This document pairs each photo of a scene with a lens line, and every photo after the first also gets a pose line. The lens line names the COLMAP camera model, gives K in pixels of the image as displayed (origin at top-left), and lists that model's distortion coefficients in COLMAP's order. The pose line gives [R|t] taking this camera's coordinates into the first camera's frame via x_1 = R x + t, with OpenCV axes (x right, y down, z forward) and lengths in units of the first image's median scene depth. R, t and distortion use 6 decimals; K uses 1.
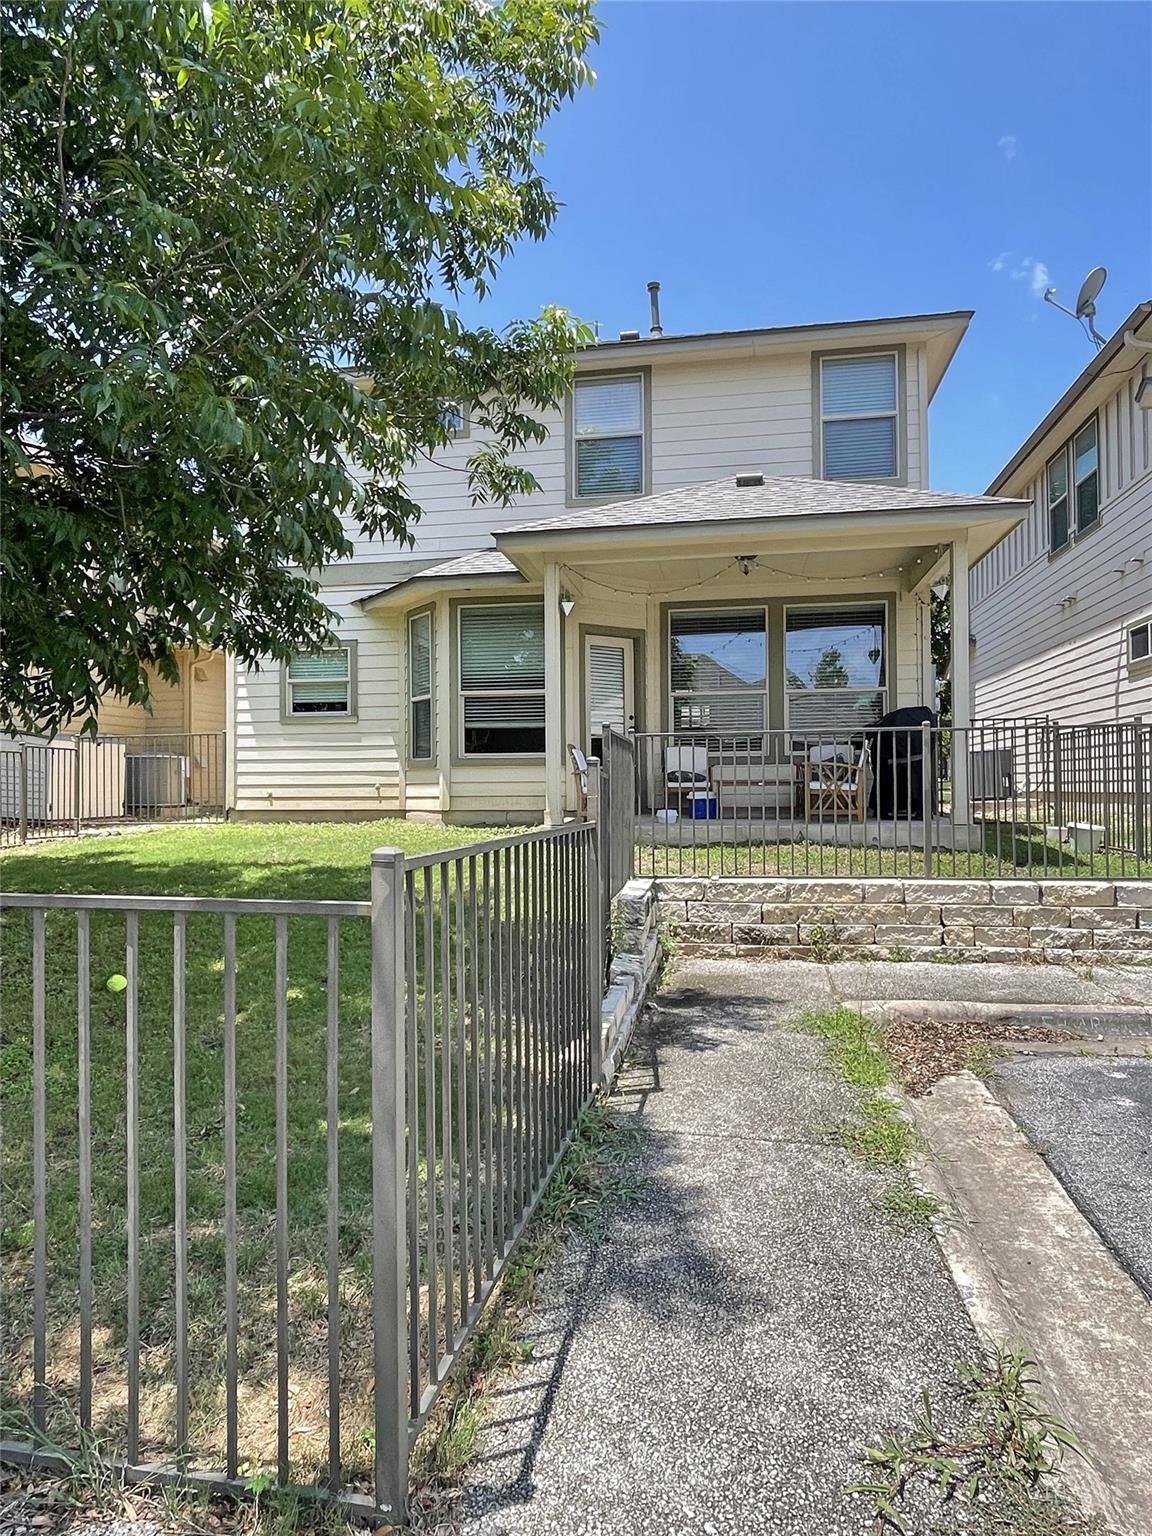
lens RADIAL K [[900.3, 0, 579.6], [0, 900.3, 770.1], [0, 0, 1]] dist [-0.004425, -0.000333]
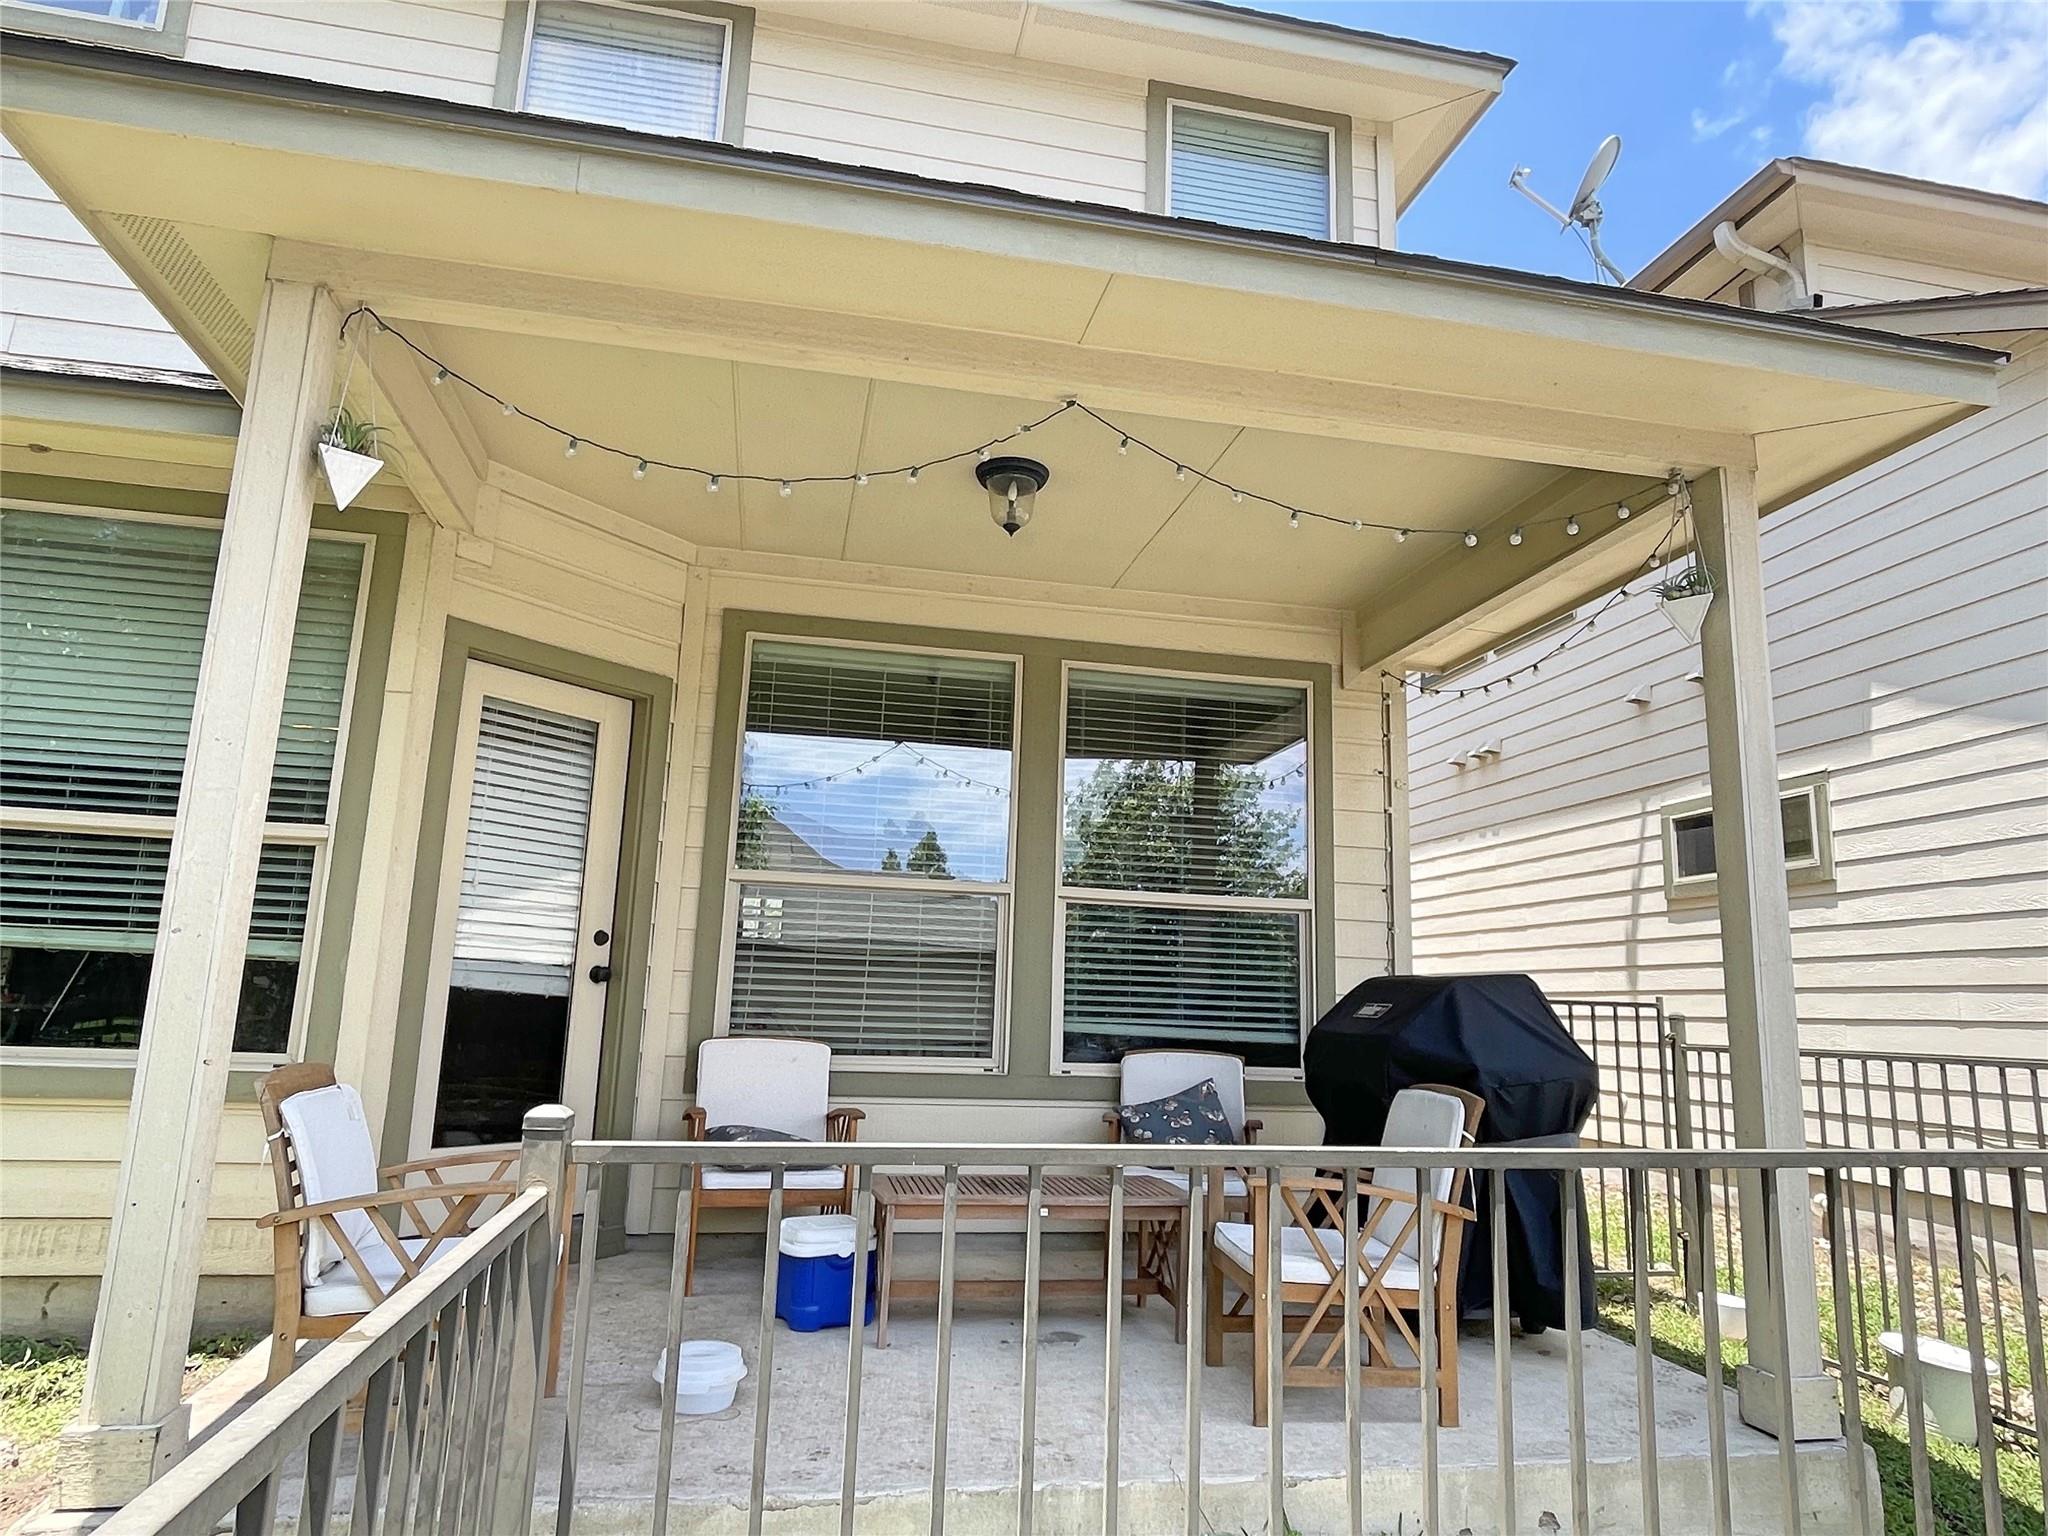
lens RADIAL K [[1263.0, 0, 1032.5], [0, 1263.0, 768.1], [0, 0, 1]] dist [-0.005700, -0.001207]
pose [[0.930849, 0.107115, 0.349351, 0.037065], [-0.046837, 0.983158, -0.176651, -0.045743], [-0.362389, 0.148073, 0.920189, 0.520141]]
